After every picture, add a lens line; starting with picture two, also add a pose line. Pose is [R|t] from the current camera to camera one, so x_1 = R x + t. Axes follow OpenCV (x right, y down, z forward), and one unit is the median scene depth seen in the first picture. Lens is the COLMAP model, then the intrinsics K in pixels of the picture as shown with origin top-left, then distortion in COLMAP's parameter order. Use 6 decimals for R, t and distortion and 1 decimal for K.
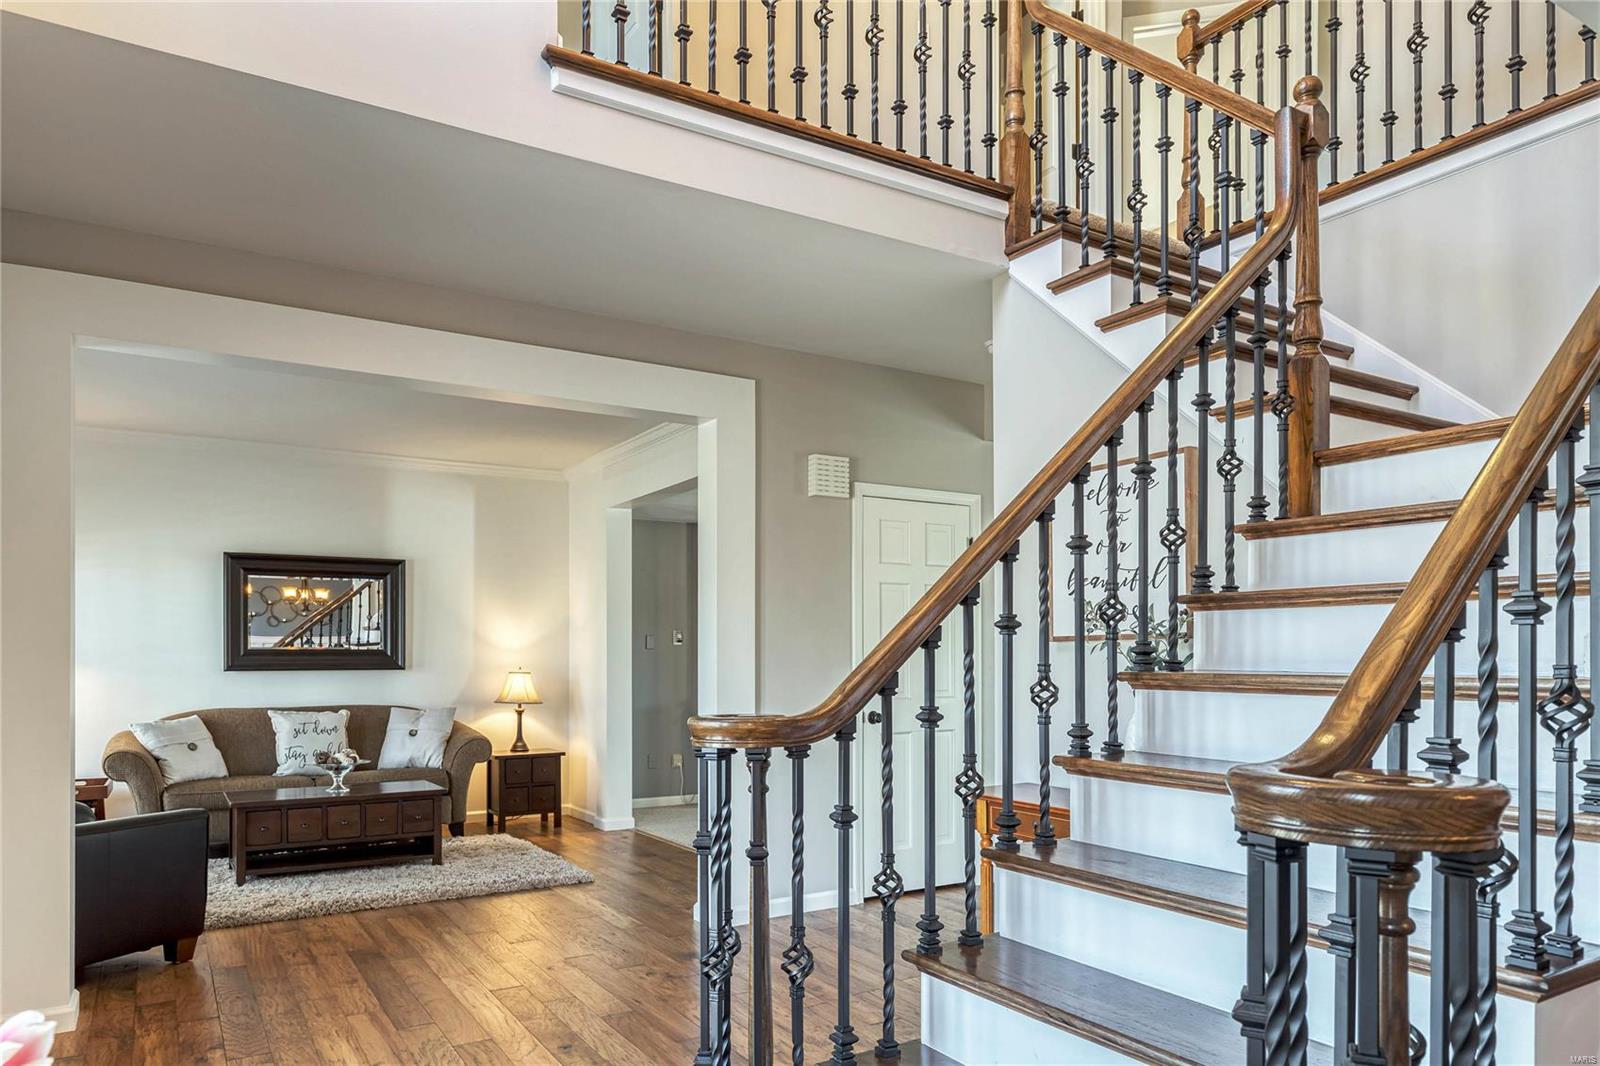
lens RADIAL K [[1041.7, 0, 810.4], [0, 1041.7, 638.6], [0, 0, 1]] dist [0.001701, -0.000718]
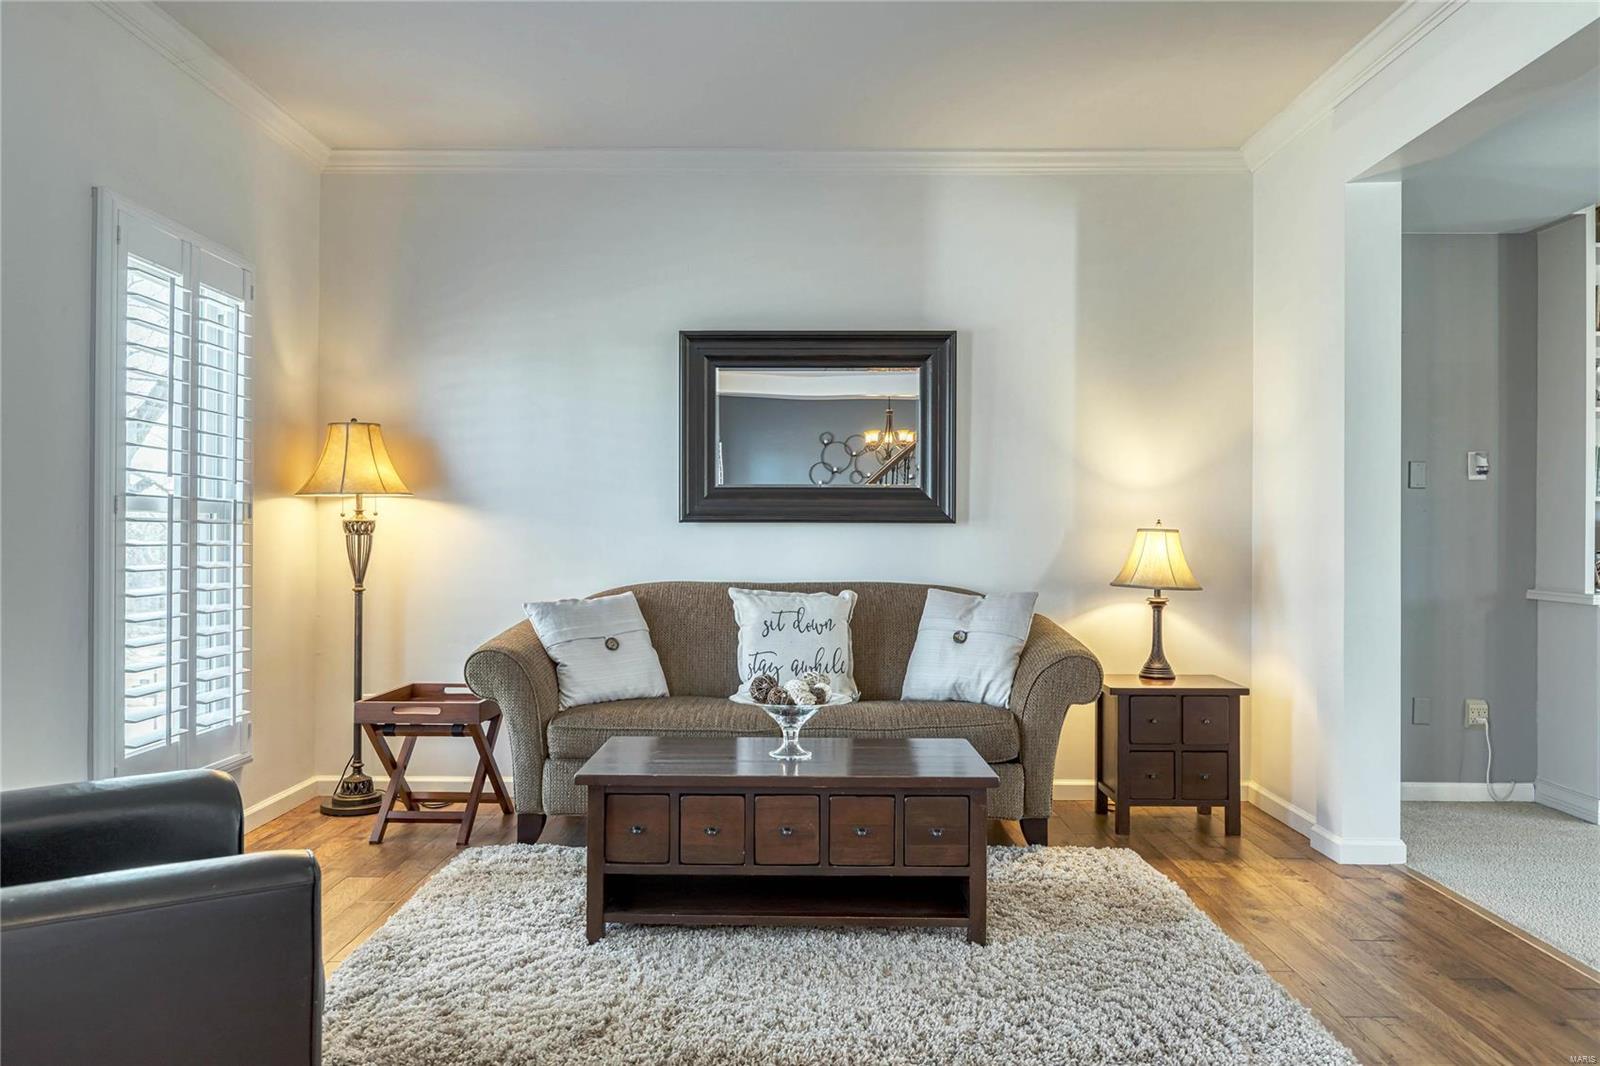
lens RADIAL K [[1154.0, 0, 800.0], [0, 1154.0, 524.6], [0, 0, 1]] dist [-0.005464, 0.000601]
pose [[0.841341, 0.005368, -0.540479, -0.122302], [0.003700, 0.999870, 0.015690, 0.021286], [0.540493, -0.015201, 0.841211, 0.434008]]
